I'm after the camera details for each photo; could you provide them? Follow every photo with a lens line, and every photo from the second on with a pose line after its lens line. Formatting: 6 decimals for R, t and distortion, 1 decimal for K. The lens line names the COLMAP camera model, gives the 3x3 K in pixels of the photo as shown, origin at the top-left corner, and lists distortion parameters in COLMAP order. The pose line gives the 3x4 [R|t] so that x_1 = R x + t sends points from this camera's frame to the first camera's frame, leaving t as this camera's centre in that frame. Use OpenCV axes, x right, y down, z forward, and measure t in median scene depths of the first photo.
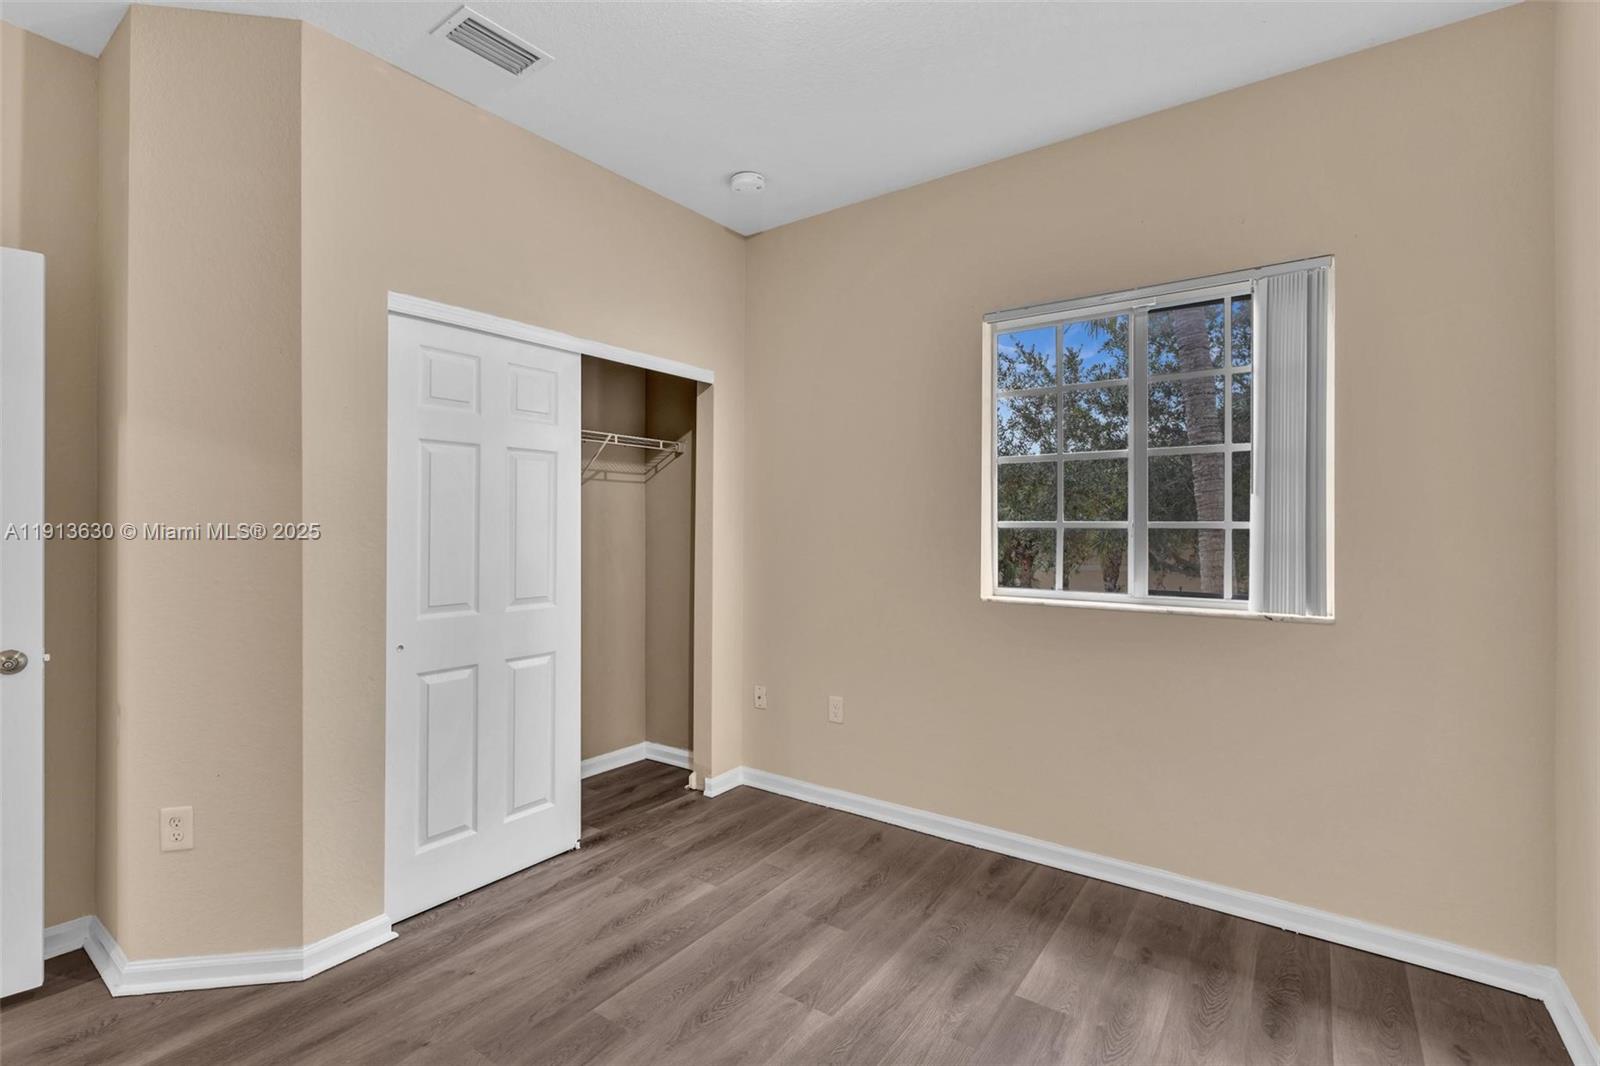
lens RADIAL K [[724.2, 0, 797.6], [0, 724.2, 529.1], [0, 0, 1]] dist [-0.003809, -0.000111]
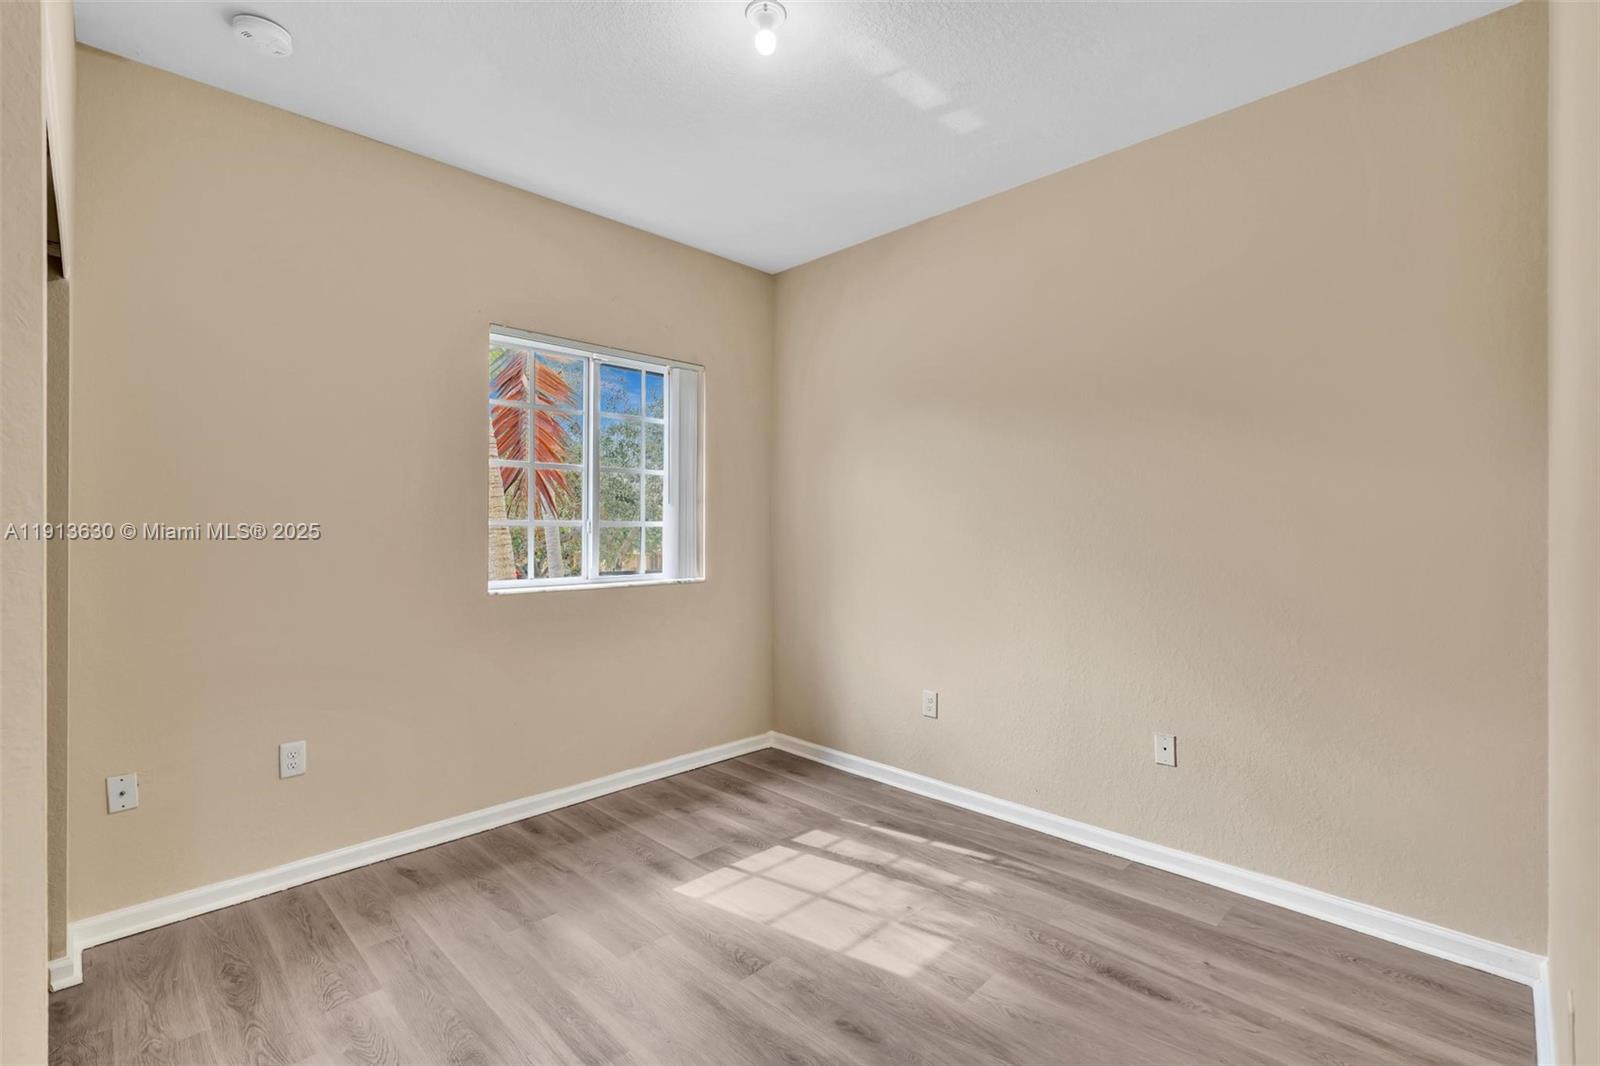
lens RADIAL K [[716.9, 0, 797.4], [0, 716.9, 532.4], [0, 0, 1]] dist [-0.005376, -0.000055]
pose [[0.164131, -0.010212, 0.986386, -0.756242], [0.000817, 0.999947, 0.010216, -0.002874], [-0.986438, -0.000871, 0.164131, 0.417508]]
